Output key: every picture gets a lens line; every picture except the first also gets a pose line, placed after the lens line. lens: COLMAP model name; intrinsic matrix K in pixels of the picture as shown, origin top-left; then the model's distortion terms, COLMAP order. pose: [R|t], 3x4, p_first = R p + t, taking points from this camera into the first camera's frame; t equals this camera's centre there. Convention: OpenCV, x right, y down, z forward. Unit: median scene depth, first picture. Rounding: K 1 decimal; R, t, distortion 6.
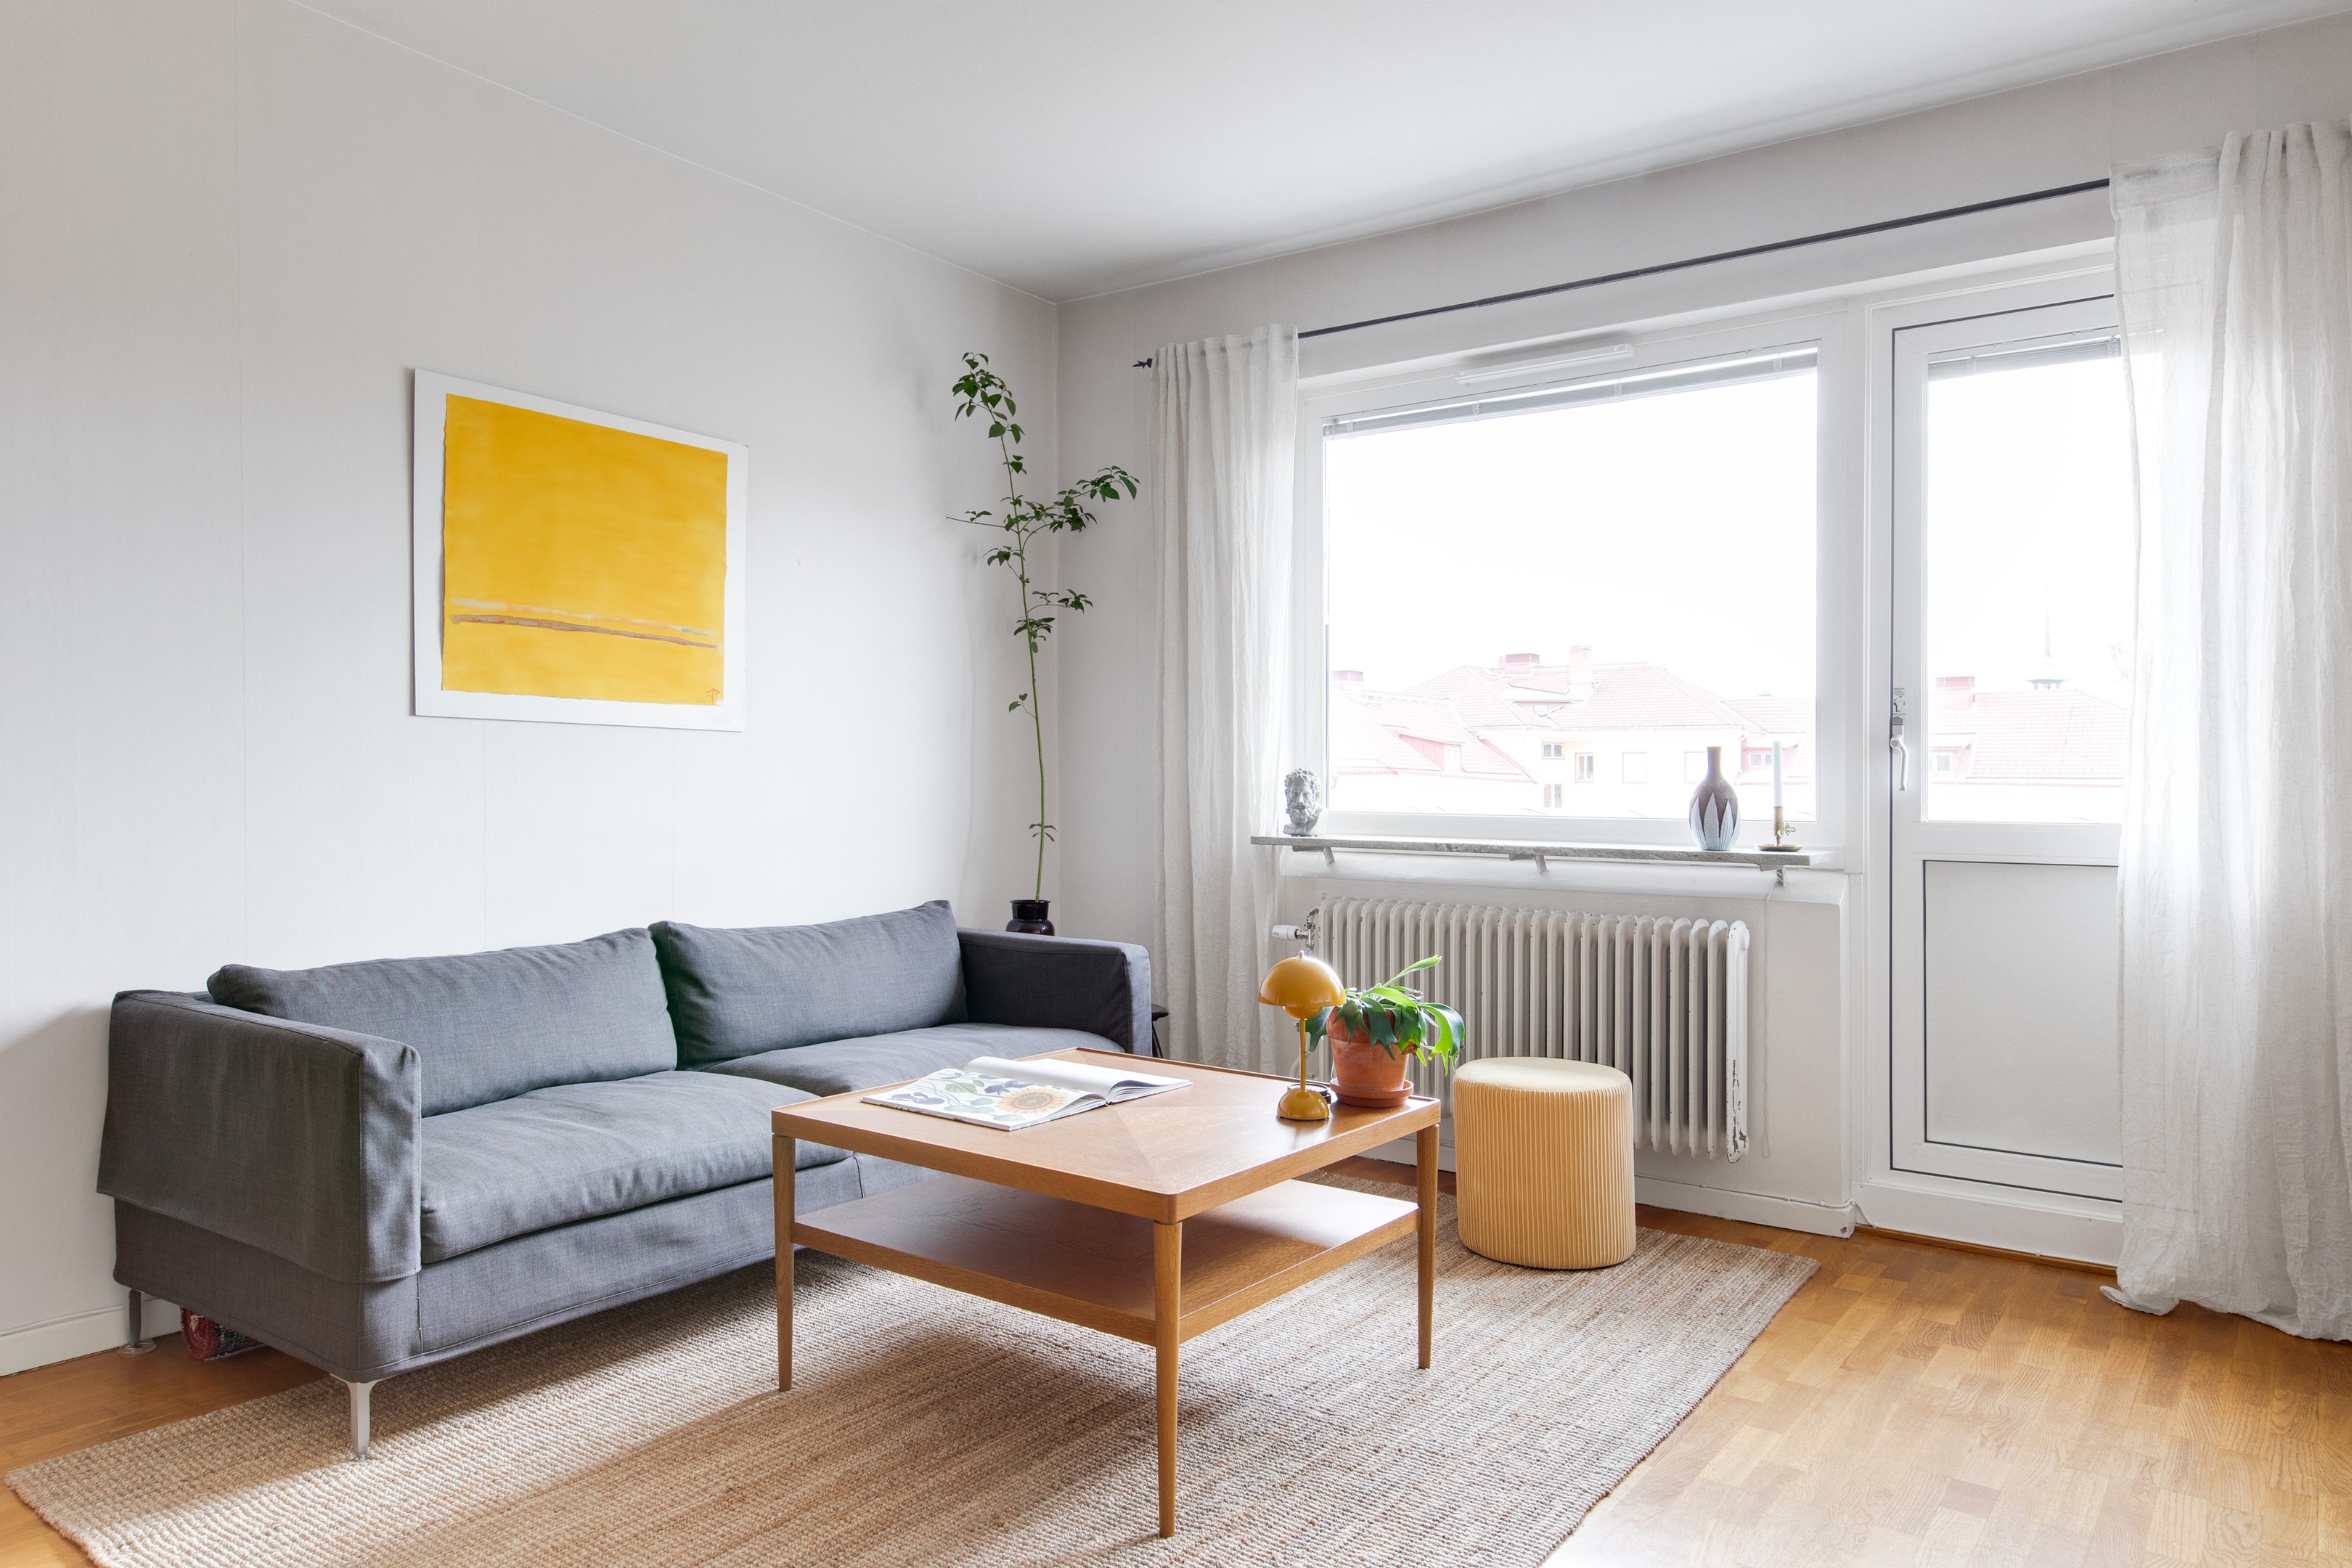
lens RADIAL K [[1497.7, 0, 1176.0], [0, 1497.7, 784.0], [0, 0, 1]] dist [-0.000091, -0.000462]
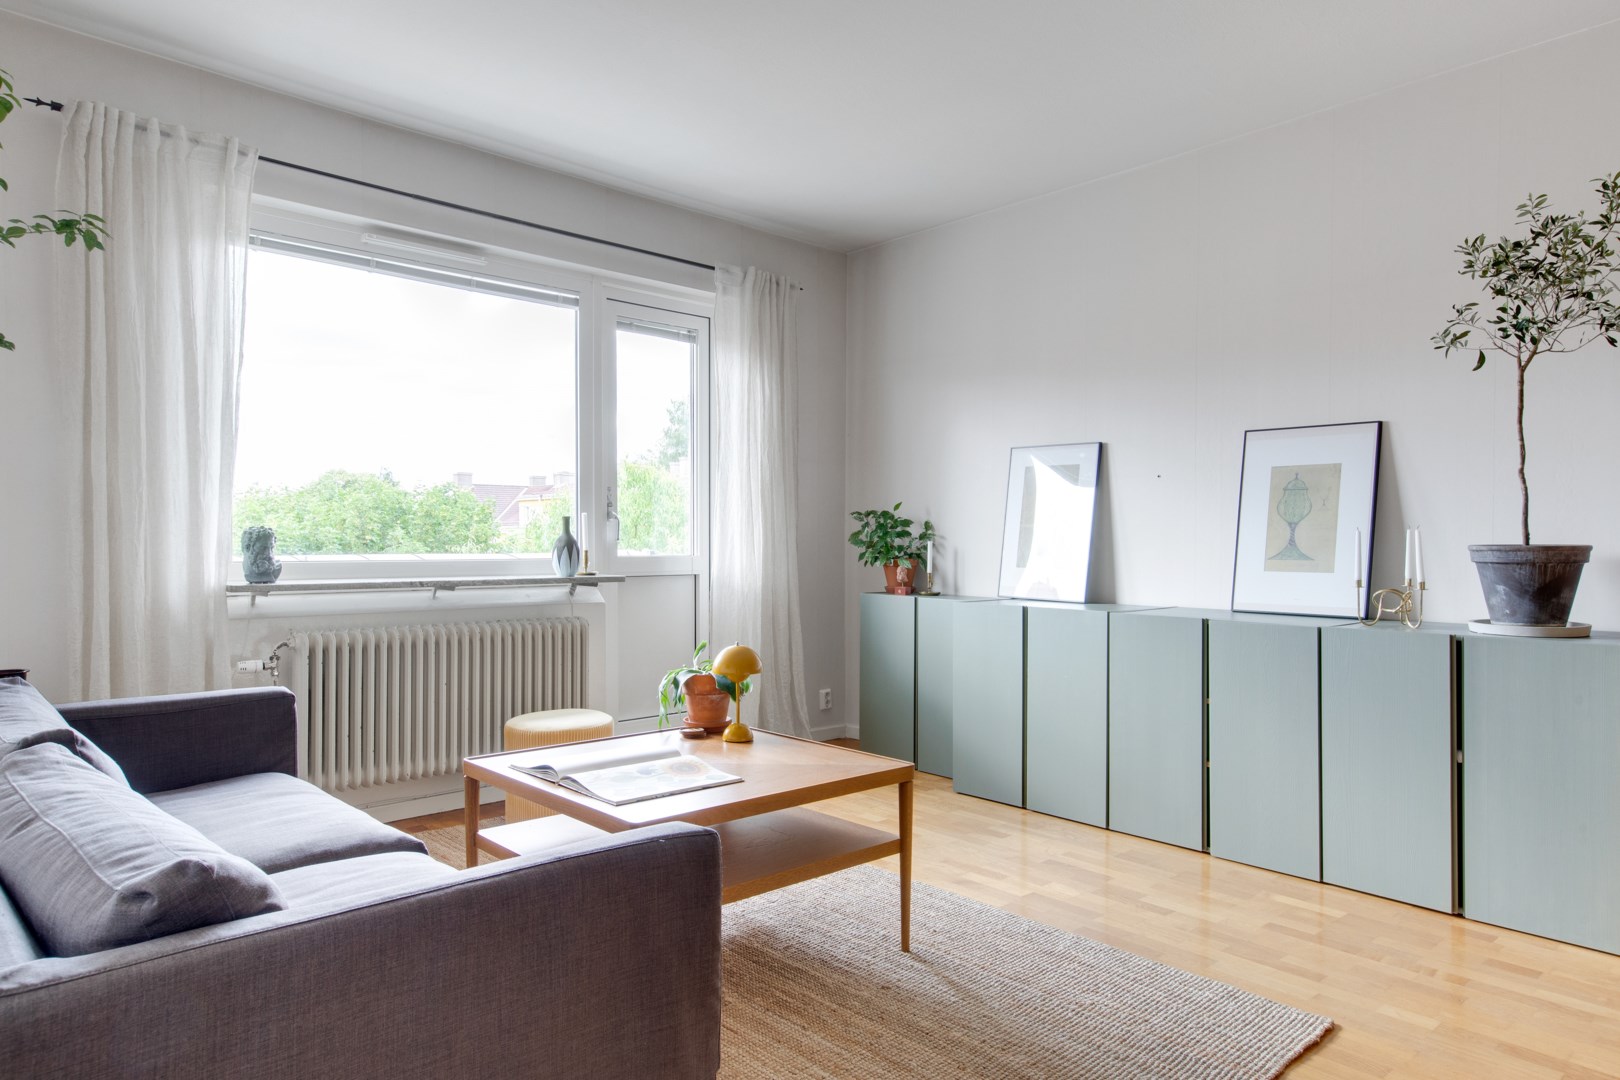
lens RADIAL K [[1006.5, 0, 810.0], [0, 1006.5, 540.0], [0, 0, 1]] dist [0.002564, 0.000025]
pose [[0.185703, -0.010313, 0.982552, -0.705784], [-0.003176, 0.999933, 0.011096, -0.011137], [-0.982601, -0.005181, 0.185658, 0.489378]]
